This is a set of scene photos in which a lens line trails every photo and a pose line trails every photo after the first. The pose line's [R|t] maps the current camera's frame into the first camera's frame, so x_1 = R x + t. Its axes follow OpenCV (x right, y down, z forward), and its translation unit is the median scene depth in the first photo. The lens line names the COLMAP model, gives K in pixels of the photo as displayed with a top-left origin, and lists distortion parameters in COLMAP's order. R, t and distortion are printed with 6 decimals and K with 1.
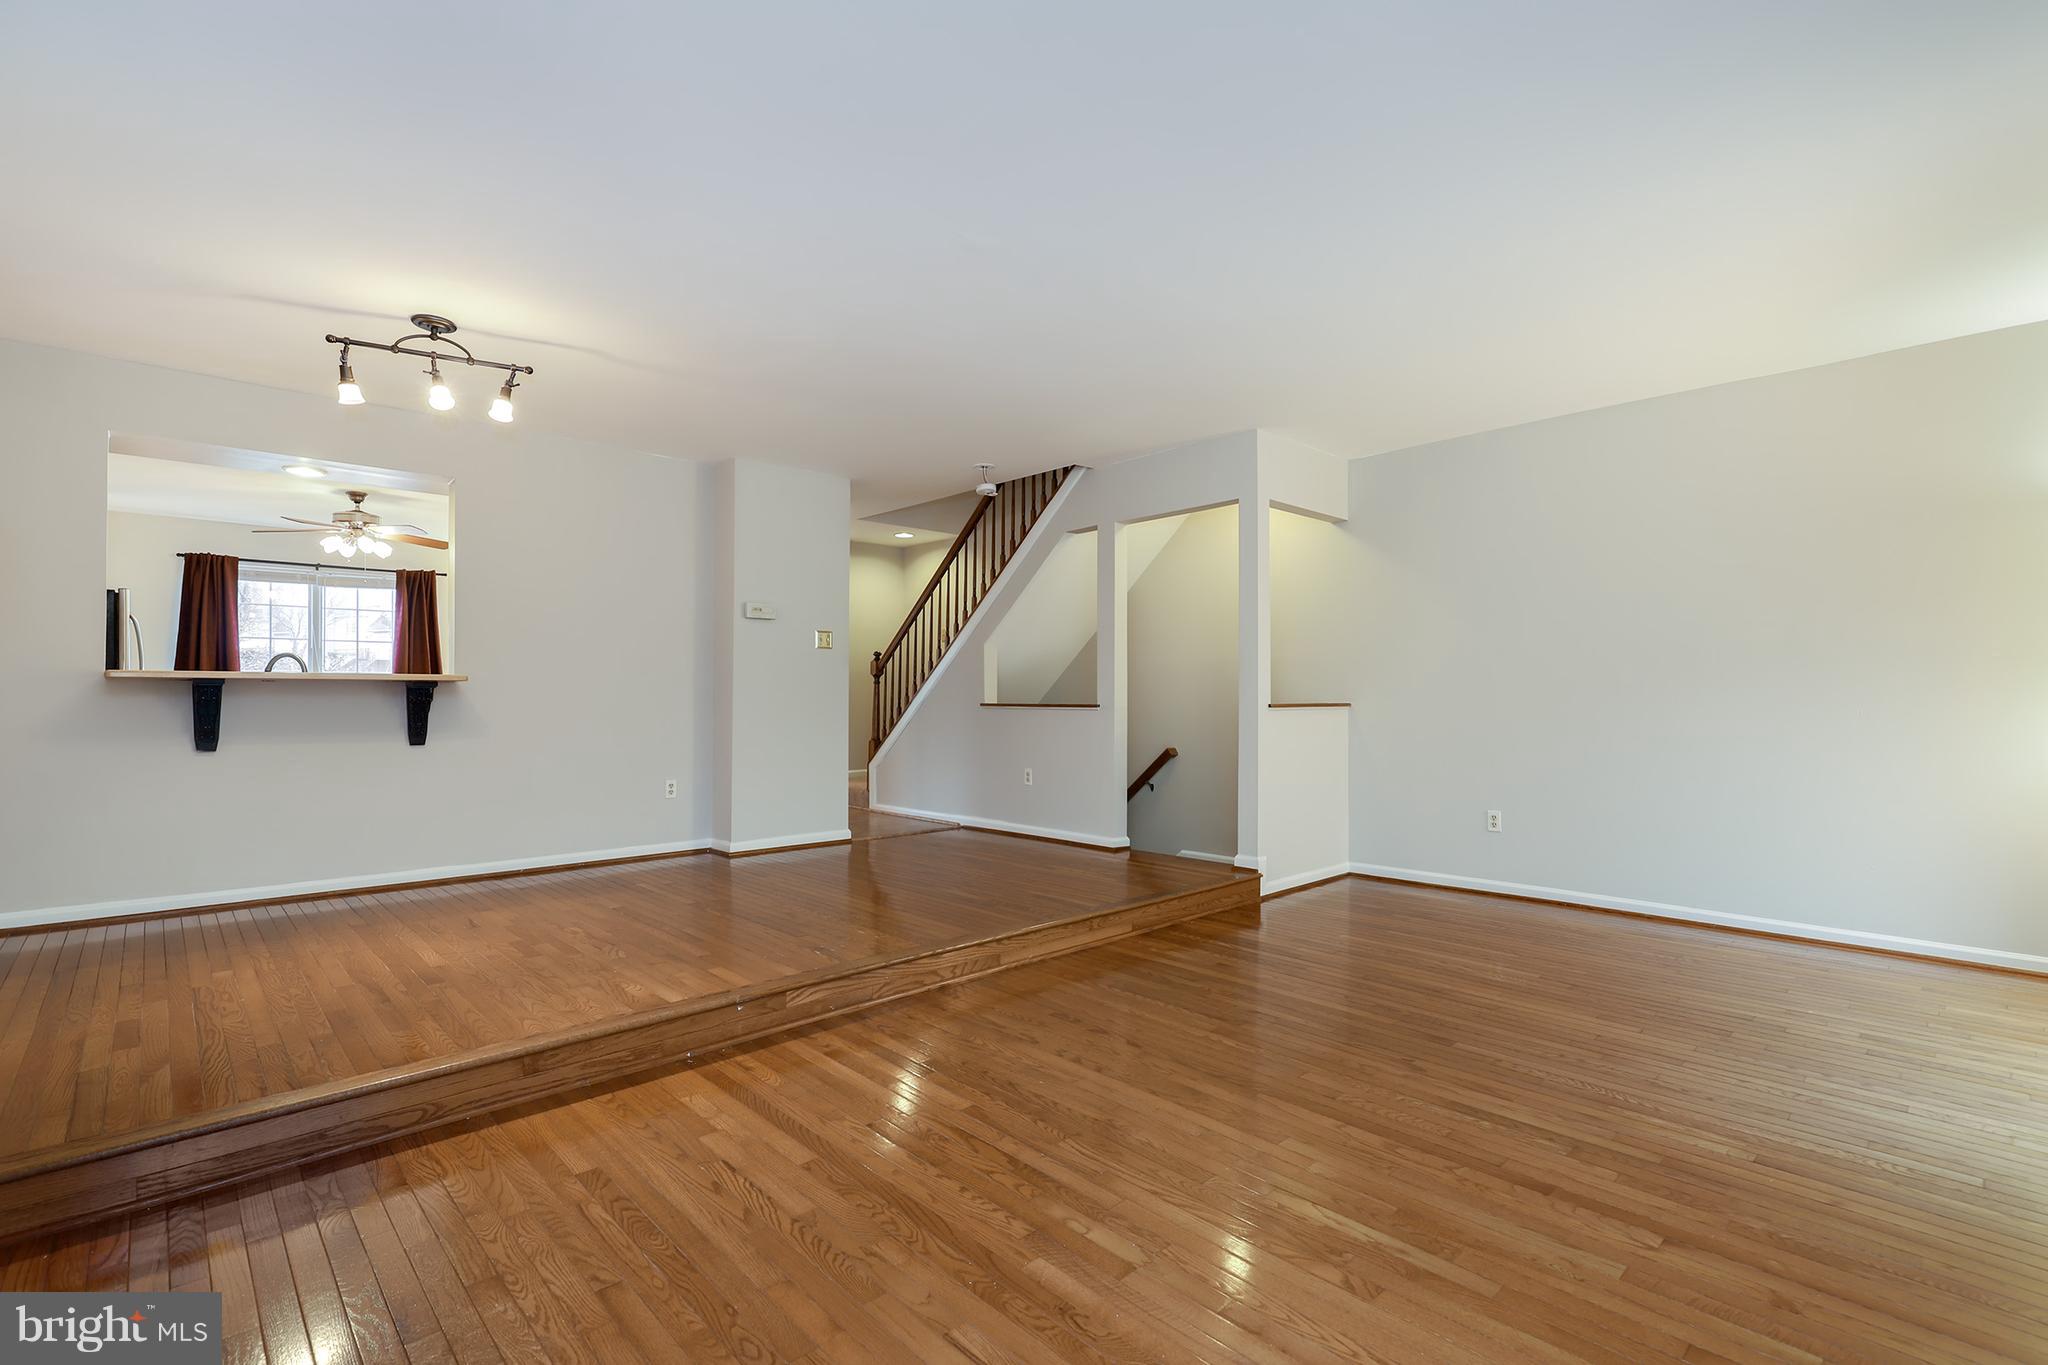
lens RADIAL K [[927.3, 0, 1025.7], [0, 927.3, 689.3], [0, 0, 1]] dist [0.002792, 0.000139]
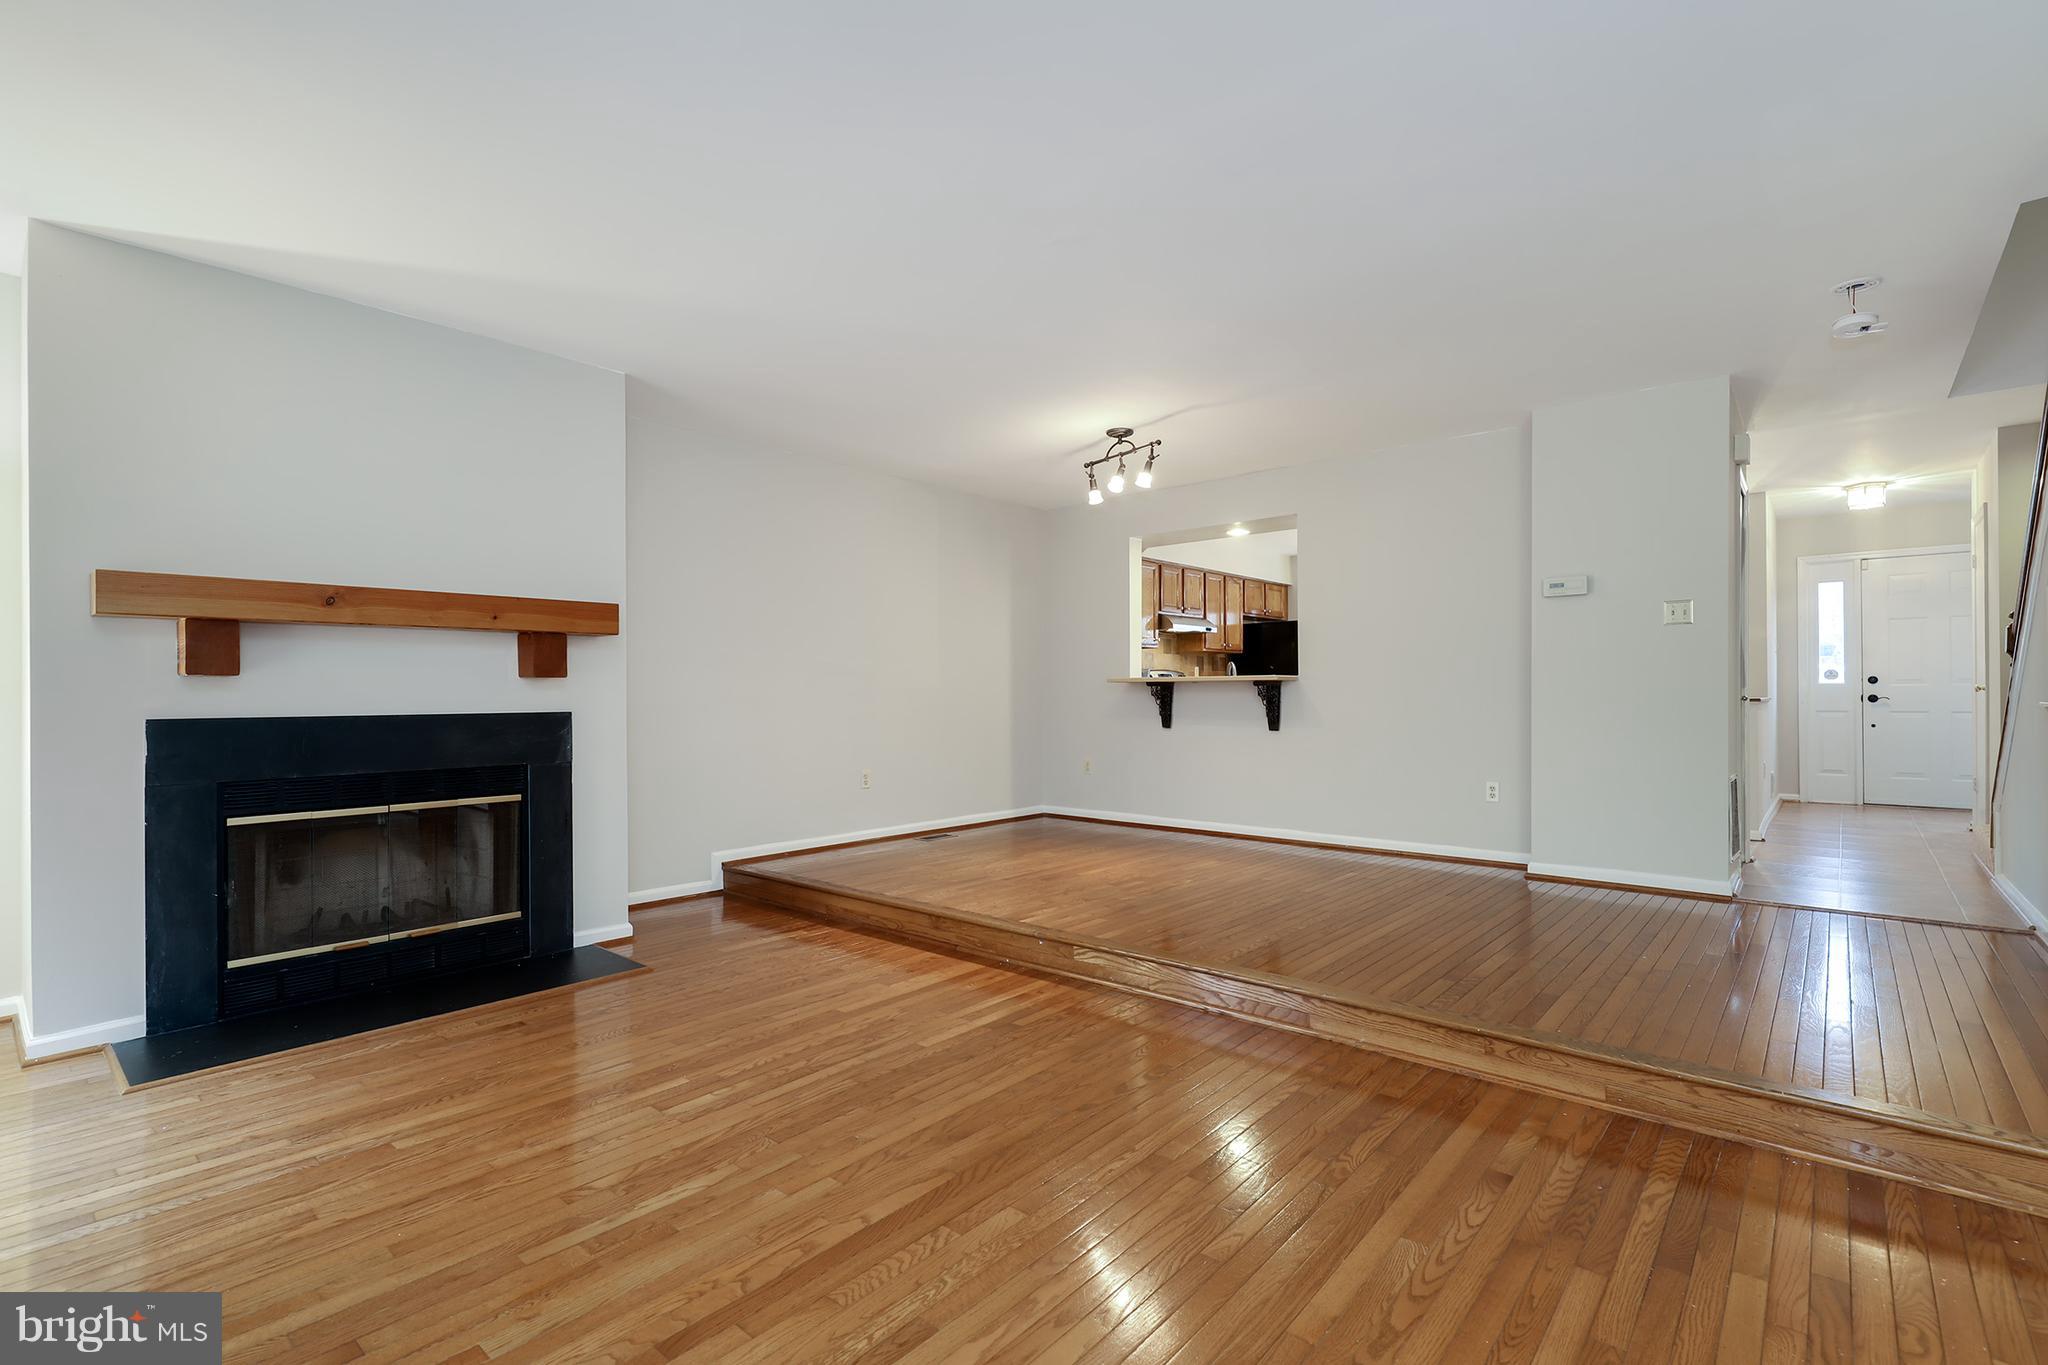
lens RADIAL K [[942.6, 0, 1025.7], [0, 942.6, 678.3], [0, 0, 1]] dist [0.002214, 0.000235]
pose [[0.095138, -0.018017, -0.995301, 0.957878], [0.012348, 0.999781, -0.016918, 0.010161], [0.995388, -0.010681, 0.095340, 0.863741]]
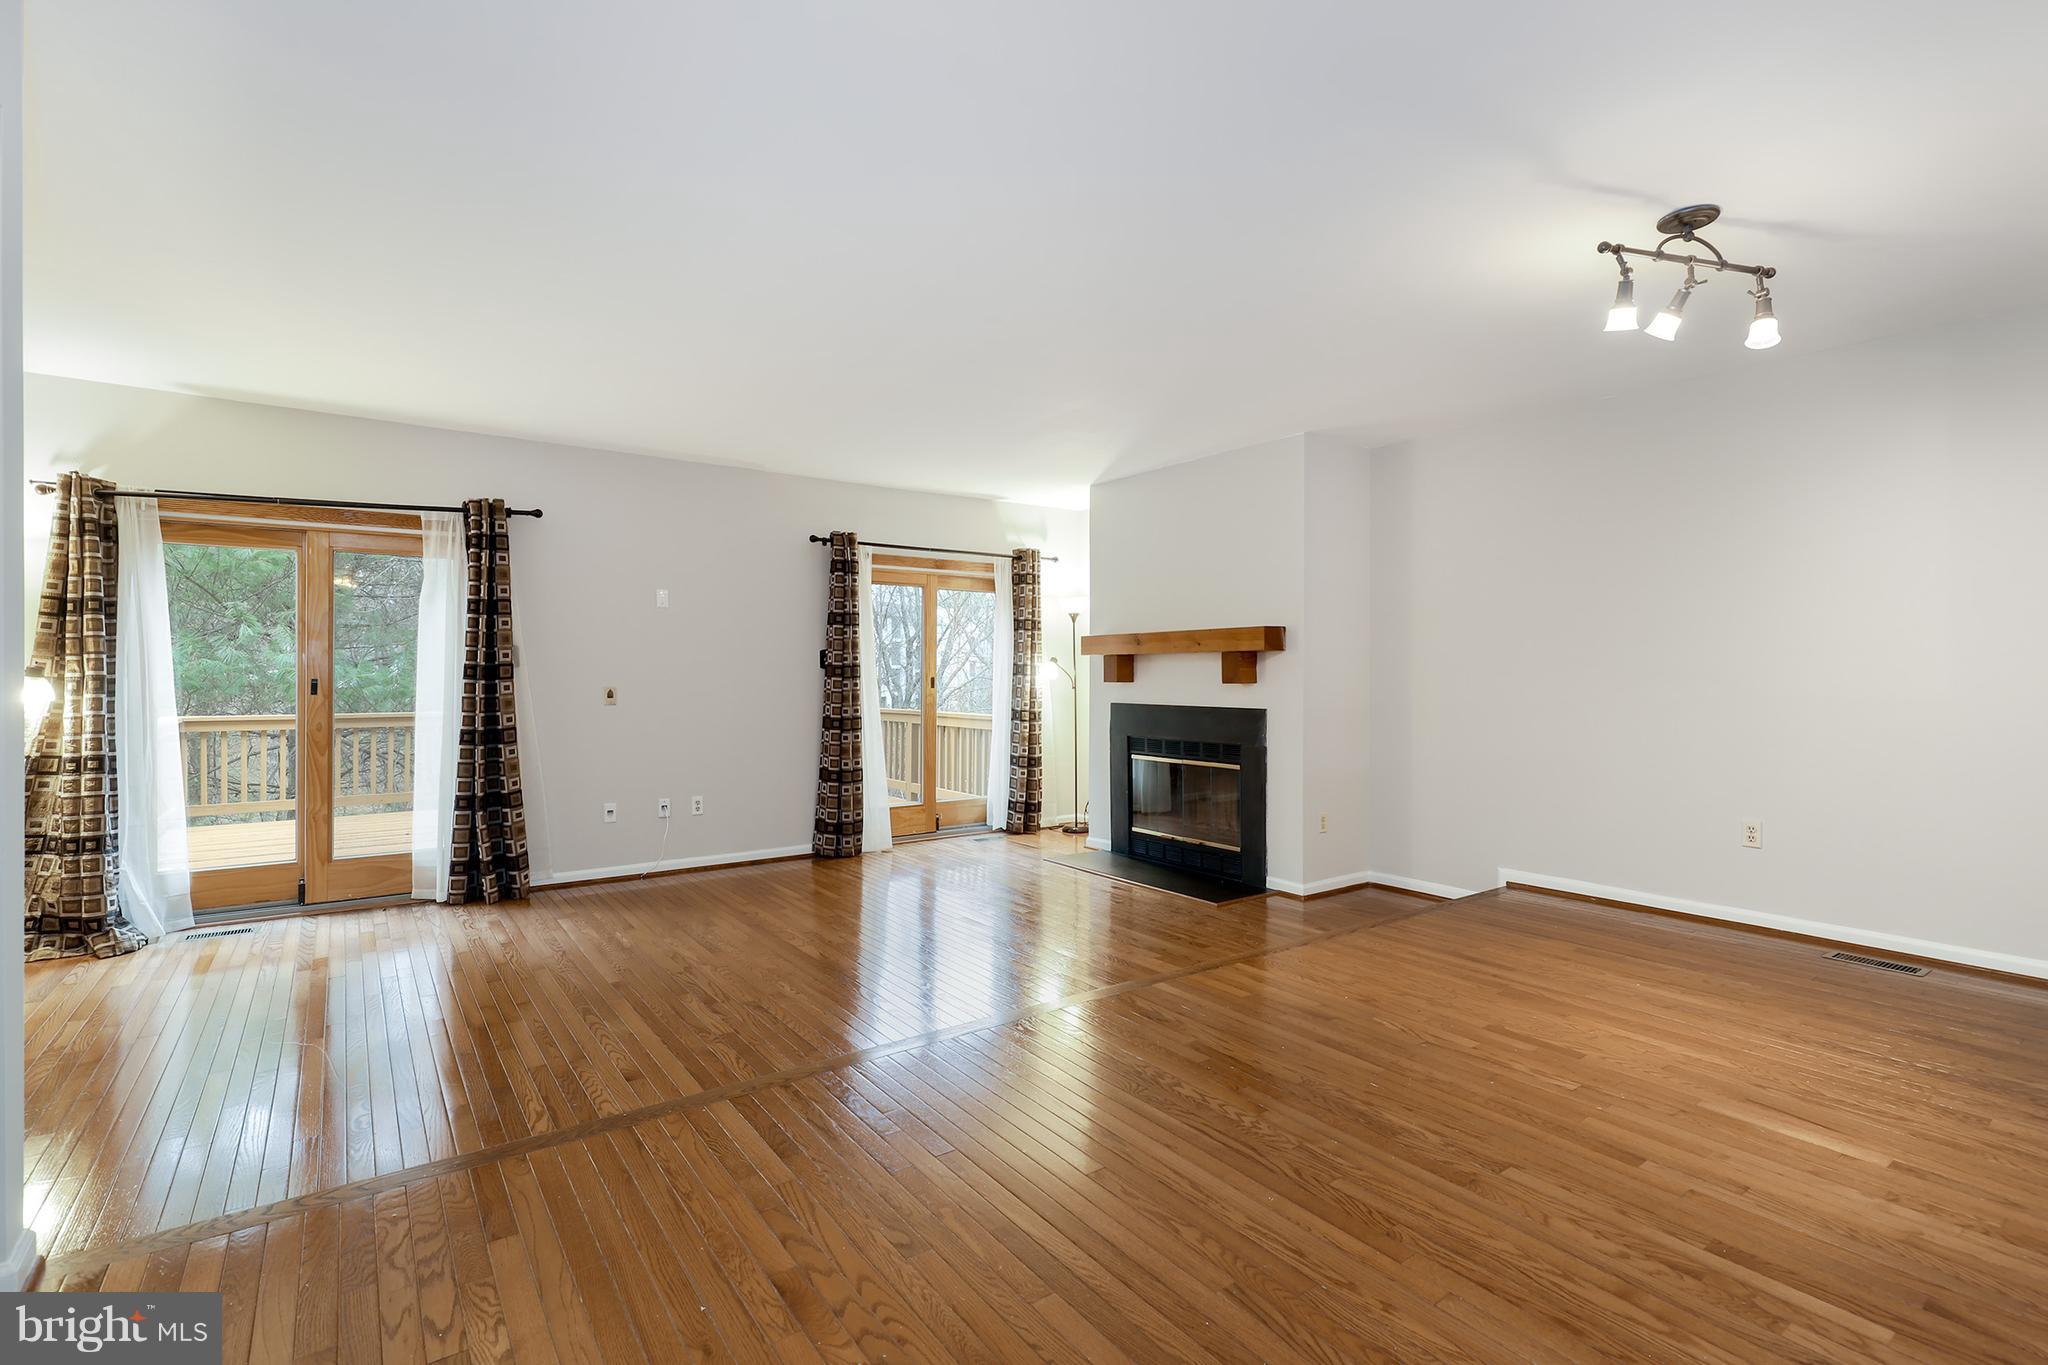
lens RADIAL K [[942.6, 0, 1025.7], [0, 942.6, 678.3], [0, 0, 1]] dist [0.002214, 0.000235]
pose [[-0.990683, -0.002534, 0.136163, -0.264120], [-0.002451, 0.999997, 0.000772, -0.032393], [-0.136165, 0.000431, -0.990686, 2.198962]]
